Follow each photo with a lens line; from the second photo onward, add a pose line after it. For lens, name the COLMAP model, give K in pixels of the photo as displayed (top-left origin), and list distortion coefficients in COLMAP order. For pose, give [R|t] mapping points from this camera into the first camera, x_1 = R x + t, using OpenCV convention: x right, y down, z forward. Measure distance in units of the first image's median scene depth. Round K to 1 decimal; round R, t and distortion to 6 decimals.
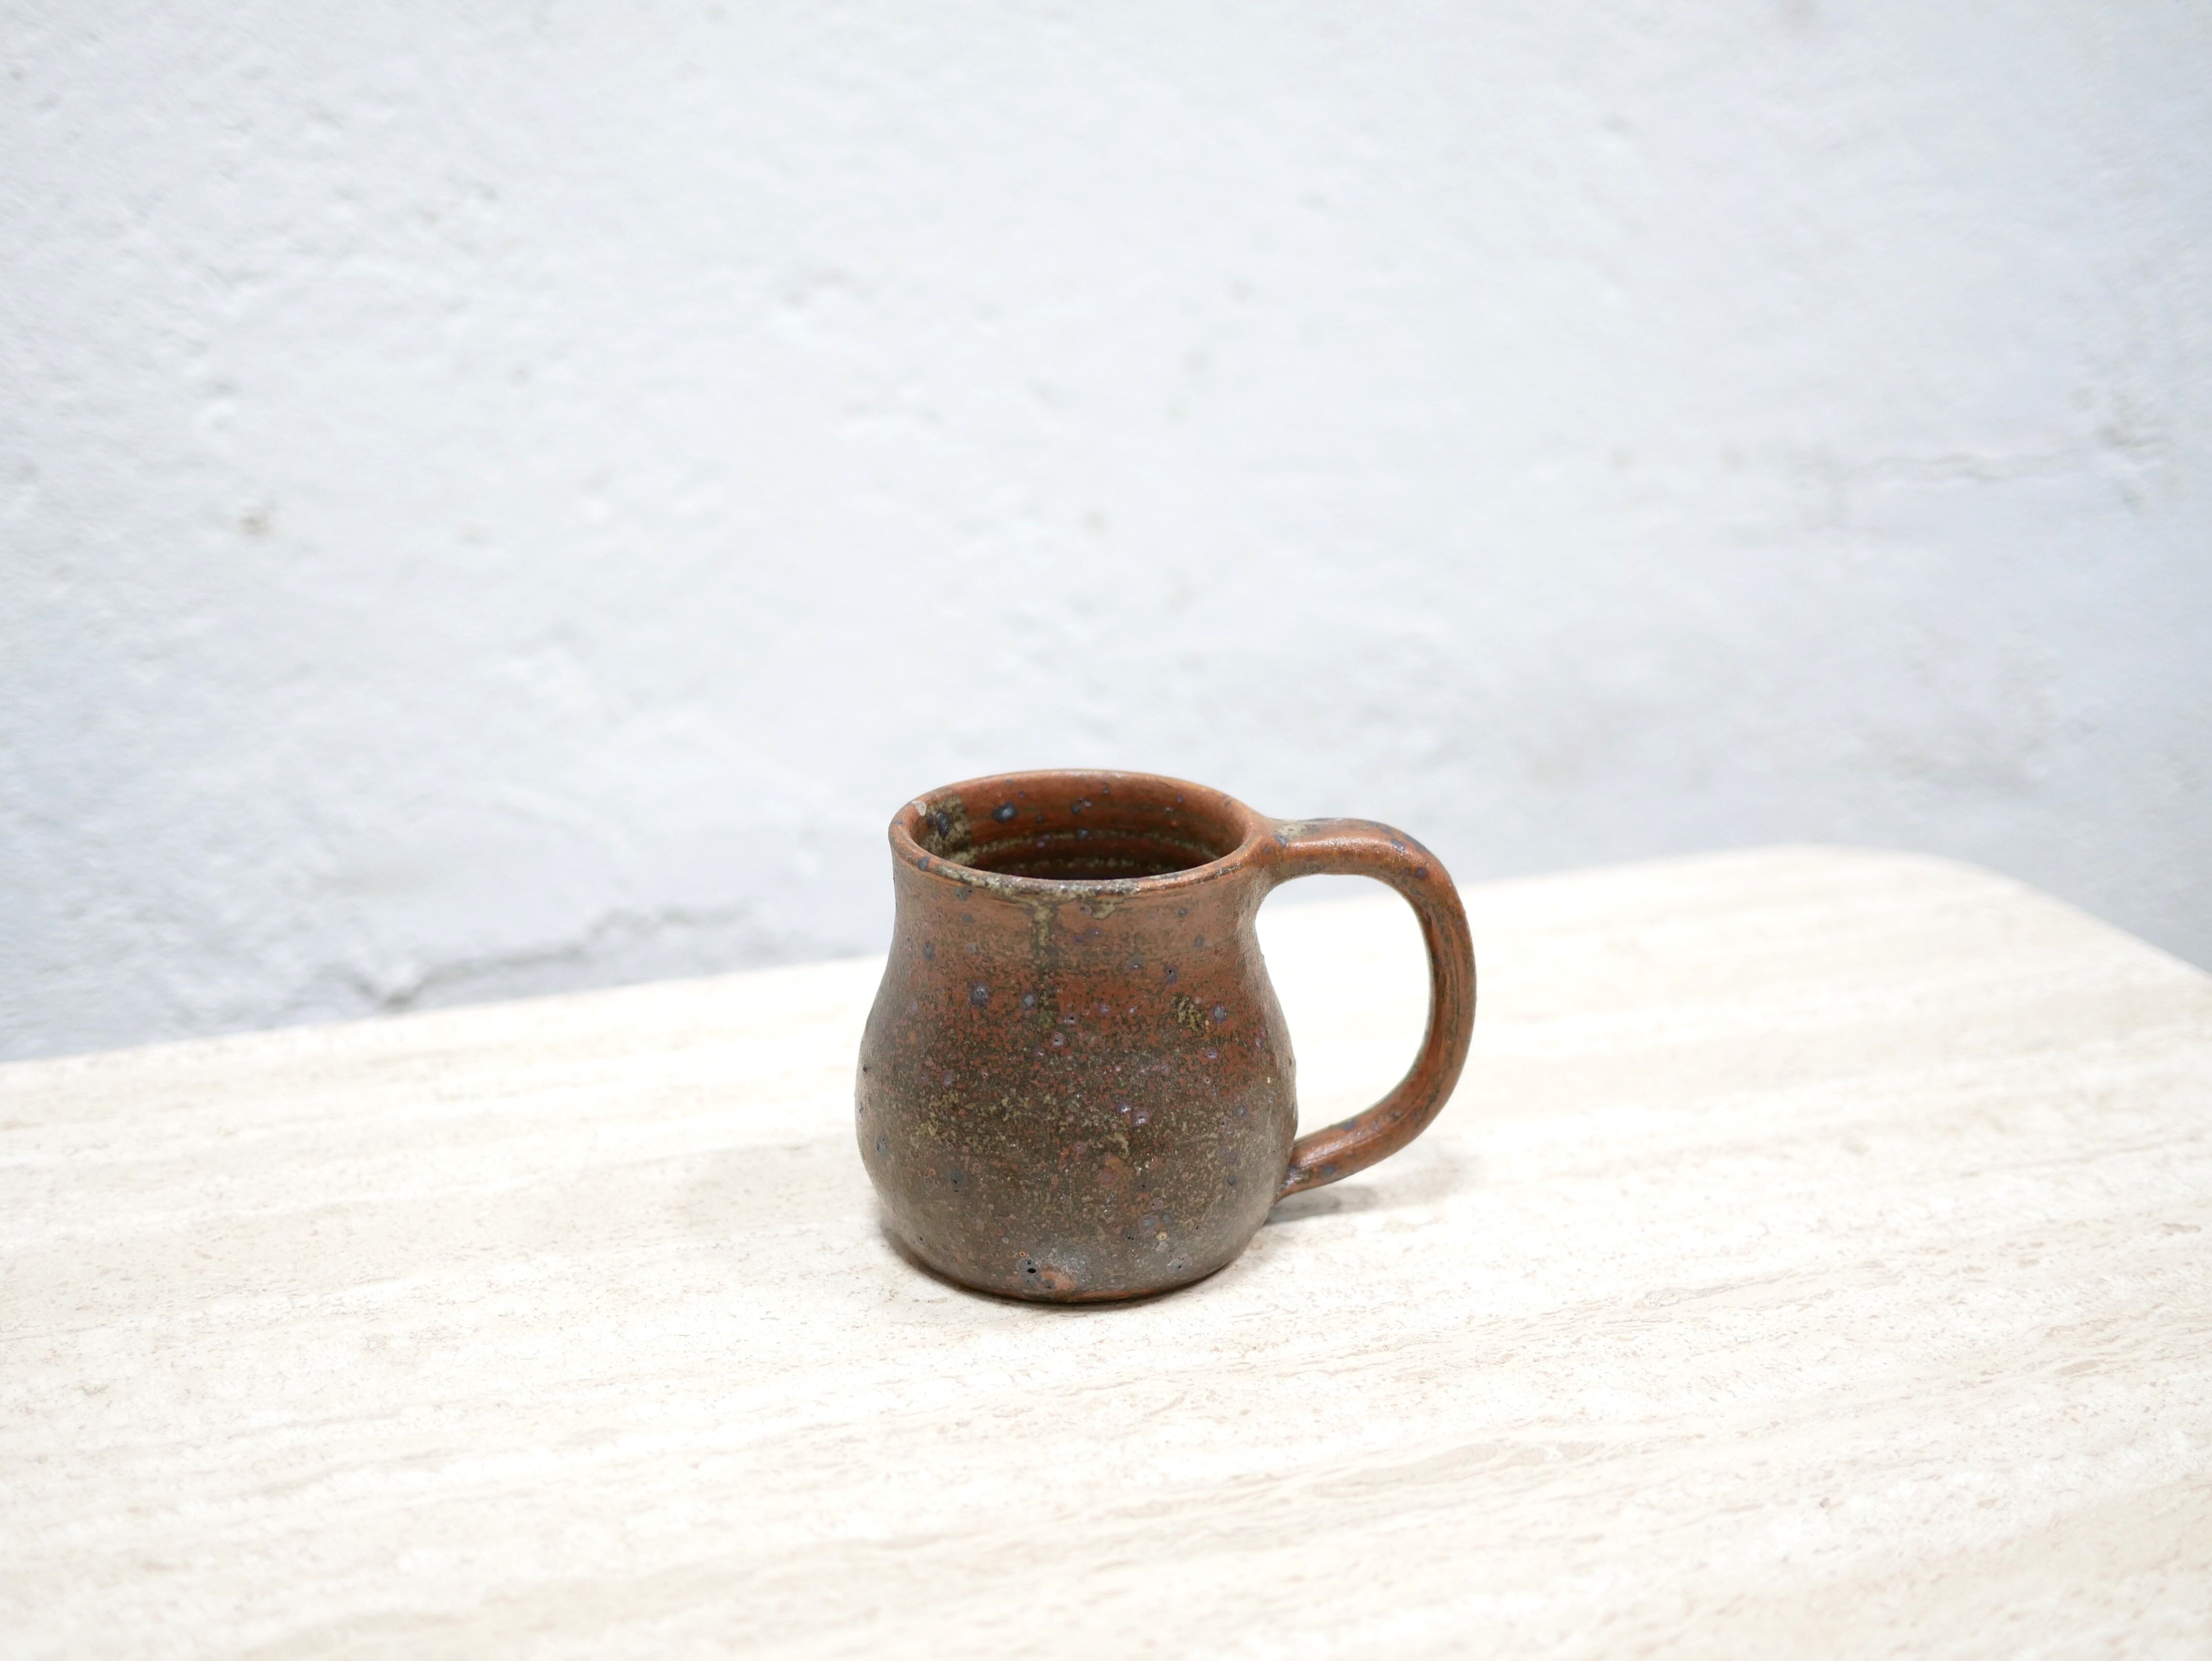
lens RADIAL K [[2539.7, 0, 1100.1], [0, 2539.7, 821.2], [0, 0, 1]] dist [-0.010949, 0.011597]
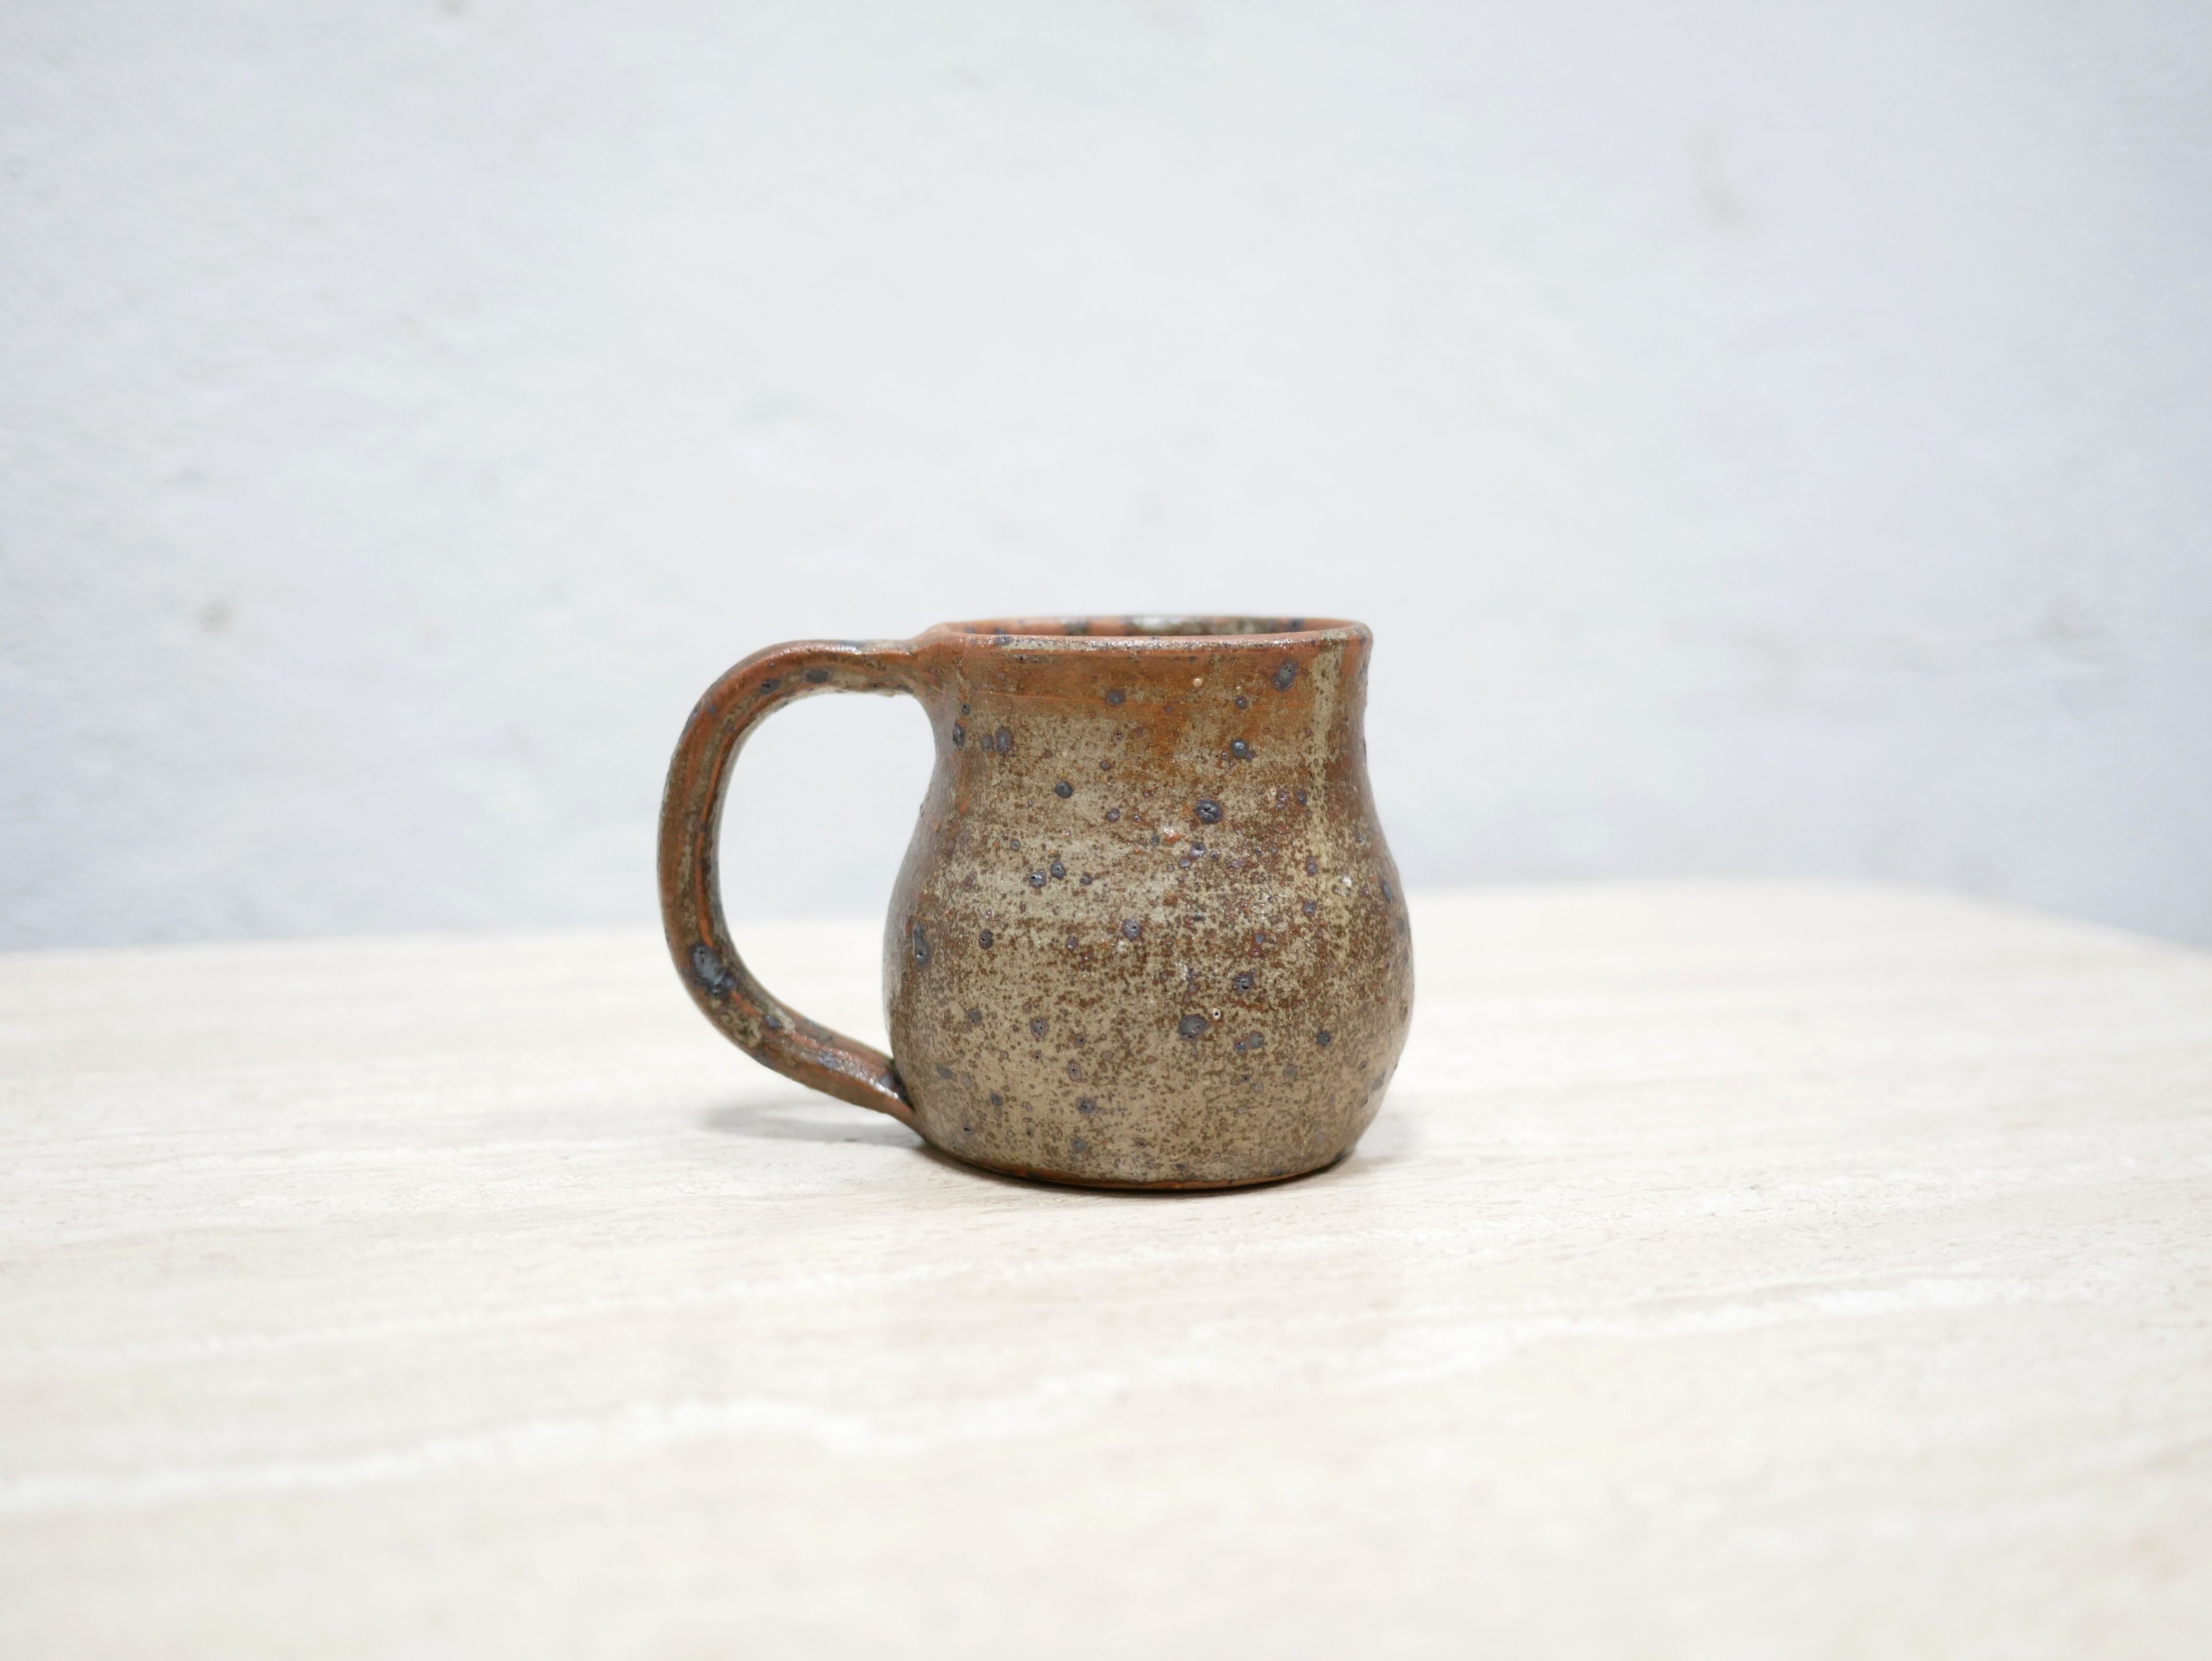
lens RADIAL K [[2532.7, 0, 1107.9], [0, 2532.7, 825.0], [0, 0, 1]] dist [-0.010968, 0.000559]
pose [[0.999921, 0.010847, 0.006363, 0.034334], [-0.009394, 0.980664, -0.195474, 0.304497], [-0.008360, 0.195399, 0.980688, 0.046303]]
